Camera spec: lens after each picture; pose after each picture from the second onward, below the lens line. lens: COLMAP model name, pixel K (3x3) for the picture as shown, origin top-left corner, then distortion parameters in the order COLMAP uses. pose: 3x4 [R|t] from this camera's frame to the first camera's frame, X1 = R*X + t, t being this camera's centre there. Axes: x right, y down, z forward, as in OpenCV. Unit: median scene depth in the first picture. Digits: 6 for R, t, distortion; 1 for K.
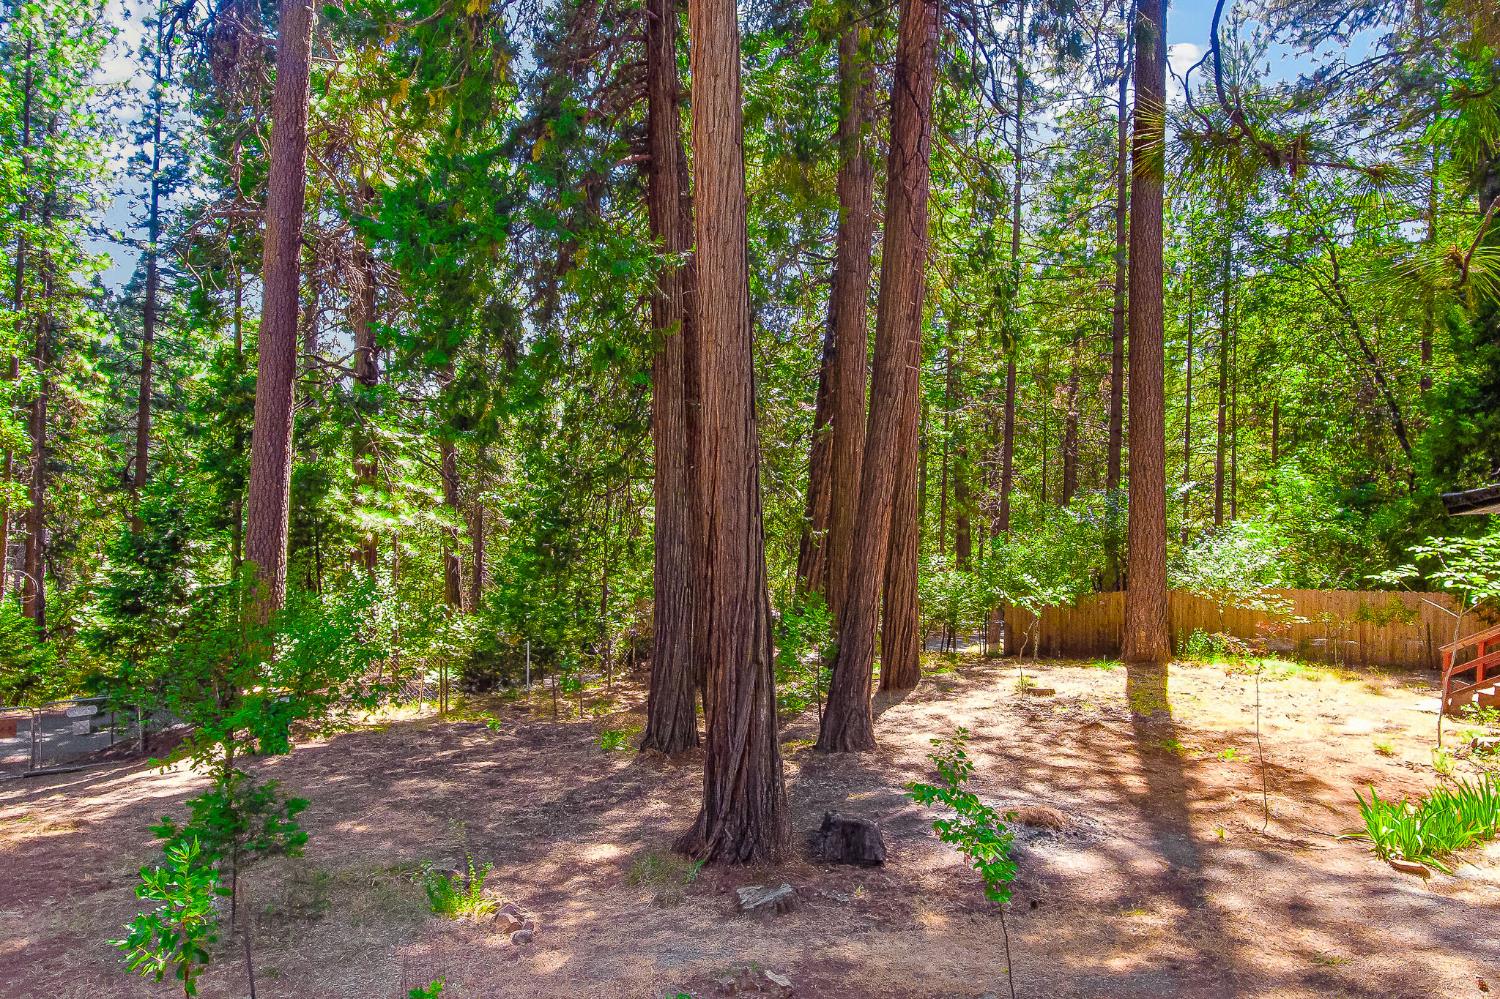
lens RADIAL K [[1109.1, 0, 722.5], [0, 1109.1, 460.0], [0, 0, 1]] dist [0.001036, 0.004828]
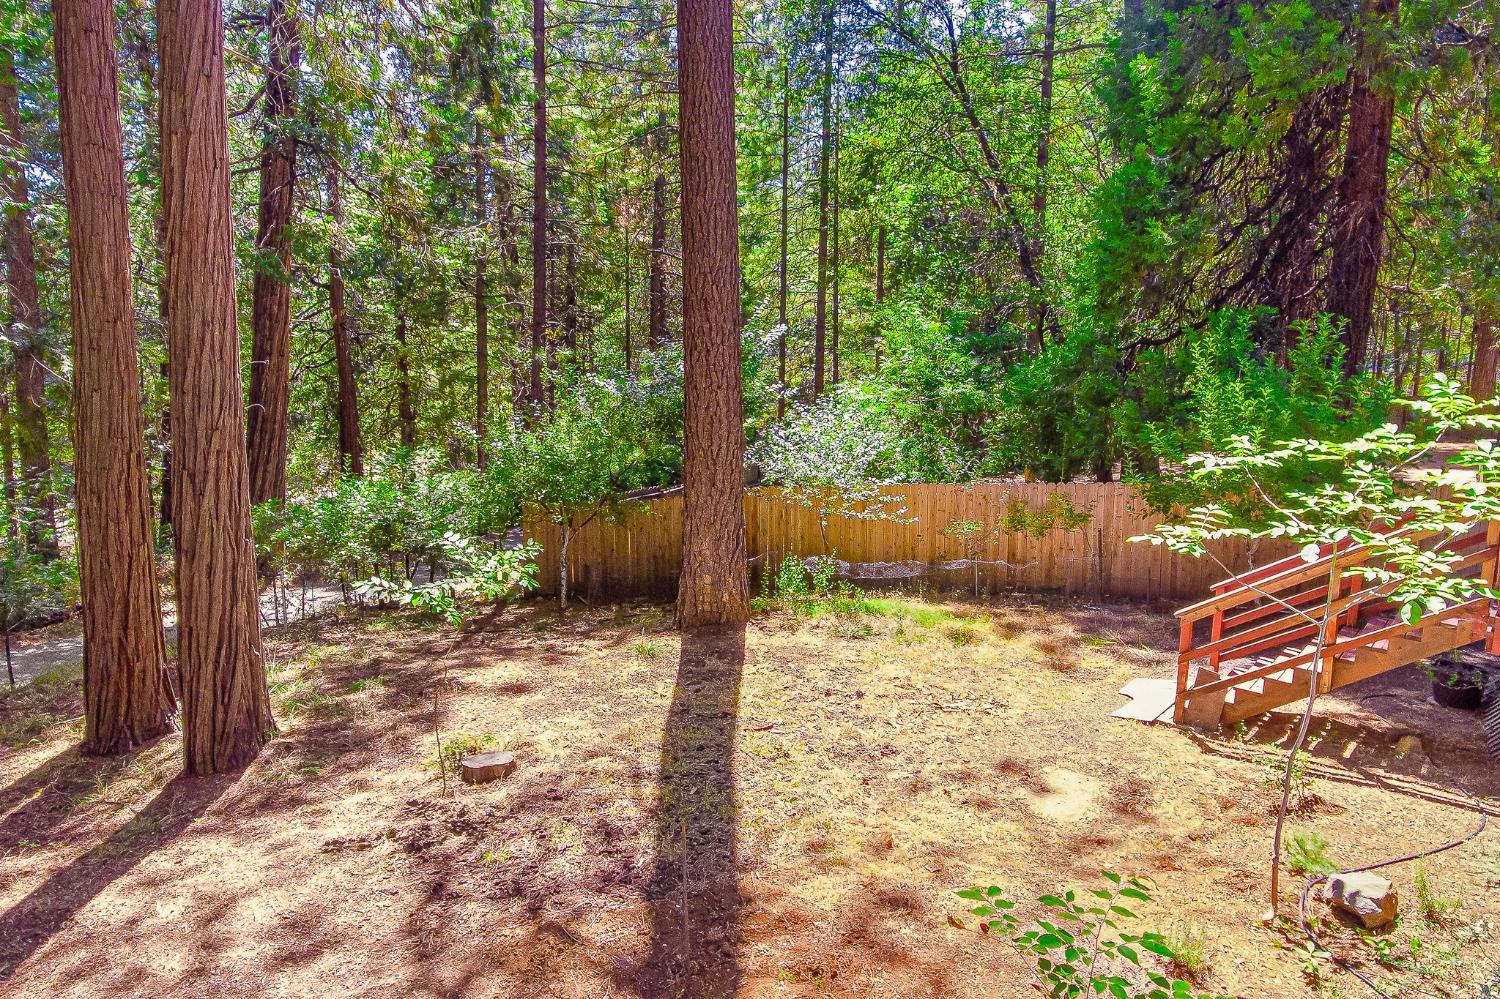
lens RADIAL K [[1109.1, 0, 722.5], [0, 1109.1, 460.0], [0, 0, 1]] dist [0.001036, 0.004828]
pose [[0.944426, -0.059981, 0.323206, 0.165950], [0.016596, 0.990658, 0.135353, 0.007531], [-0.328306, -0.122467, 0.936599, 0.371778]]
